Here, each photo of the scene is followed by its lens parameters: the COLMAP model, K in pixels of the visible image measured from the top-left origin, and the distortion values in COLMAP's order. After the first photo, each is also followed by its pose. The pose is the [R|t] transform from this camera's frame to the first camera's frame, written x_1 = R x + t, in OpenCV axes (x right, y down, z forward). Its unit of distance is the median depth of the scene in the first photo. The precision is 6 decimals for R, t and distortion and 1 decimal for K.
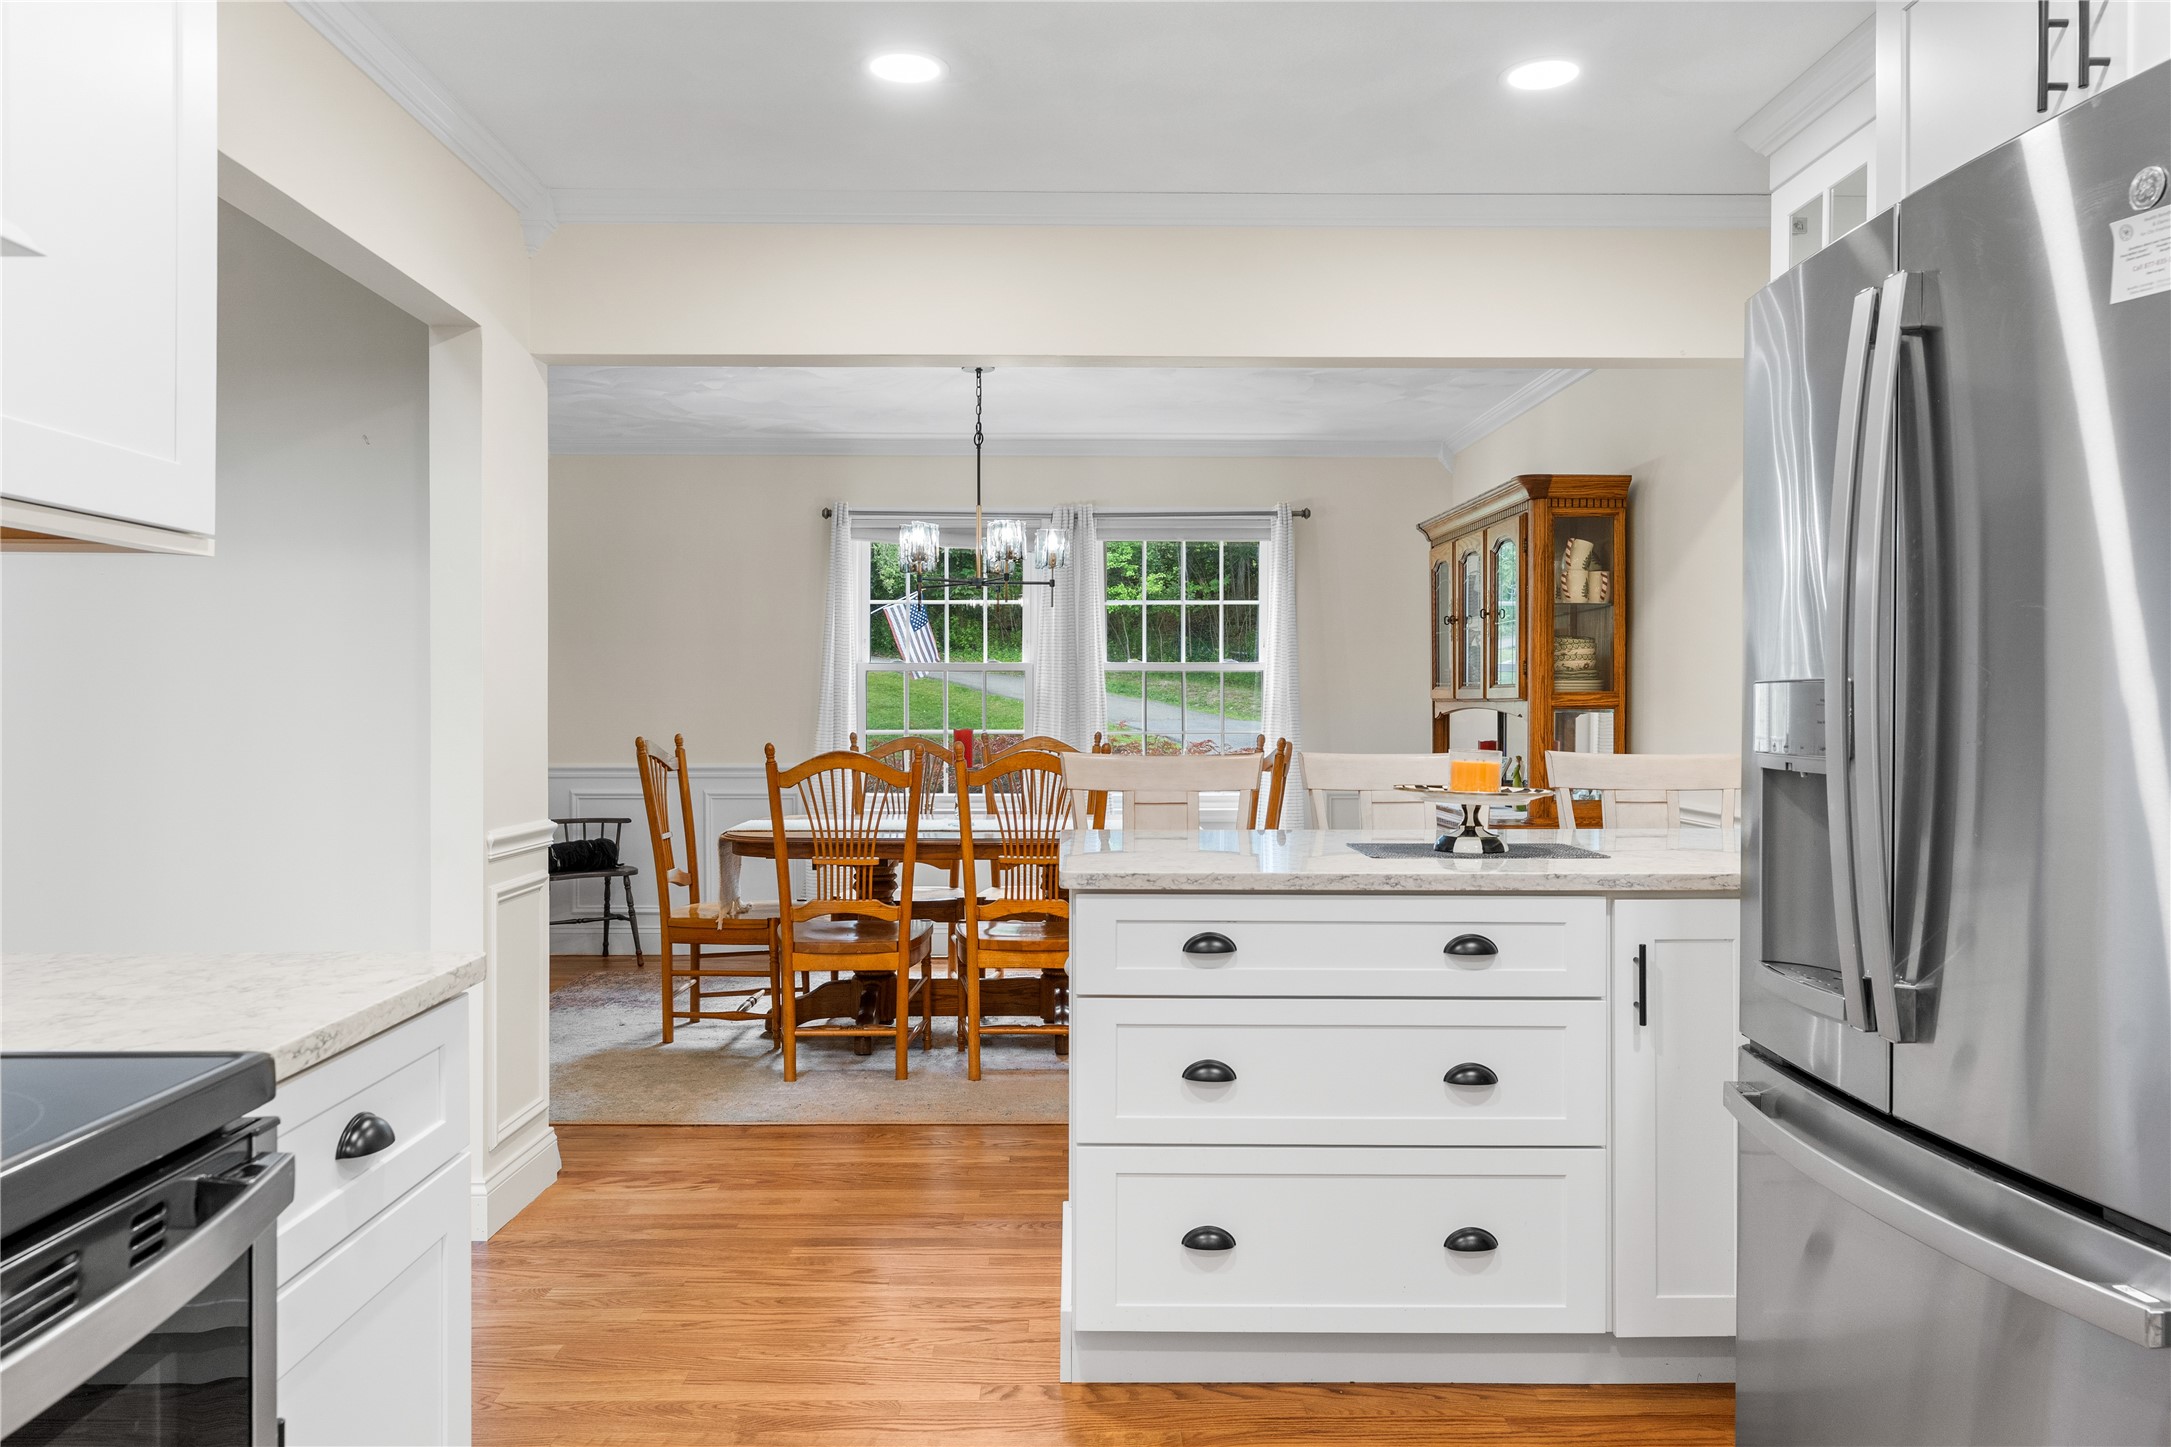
lens RADIAL K [[1504.3, 0, 1084.7], [0, 1504.3, 721.0], [0, 0, 1]] dist [0.007663, -0.000237]
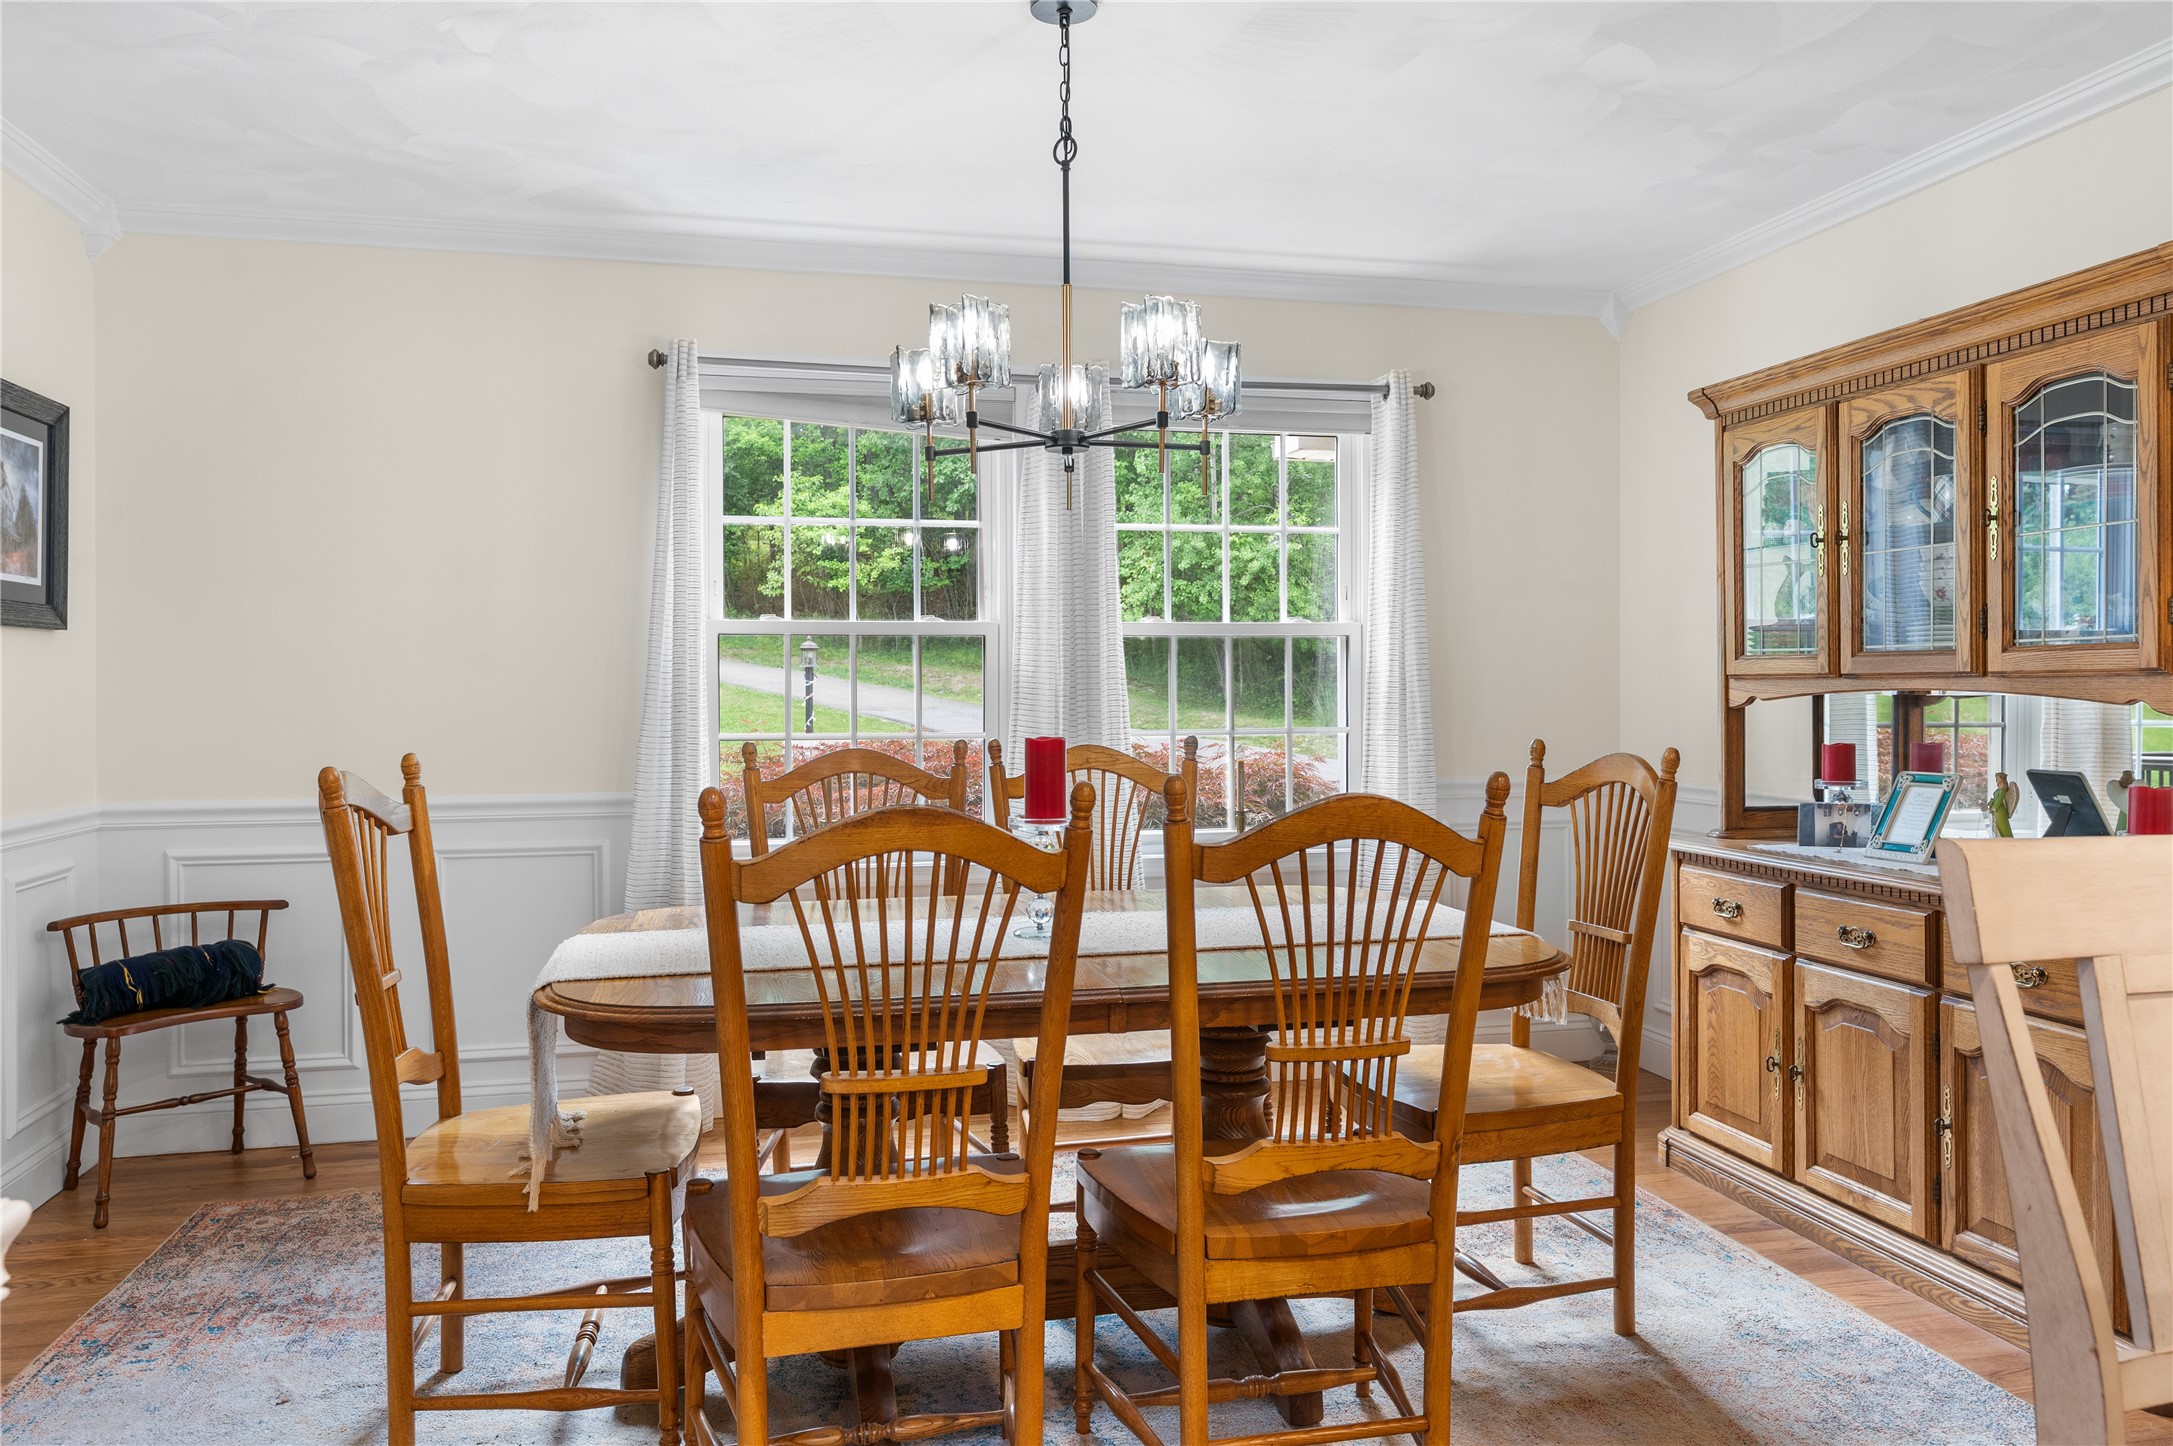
lens RADIAL K [[1505.6, 0, 1082.7], [0, 1505.6, 700.4], [0, 0, 1]] dist [0.007663, -0.000237]
pose [[0.978866, -0.005945, 0.204416, -0.131826], [0.007277, 0.999957, -0.005764, -0.003317], [-0.204373, 0.007129, 0.978867, 0.407907]]
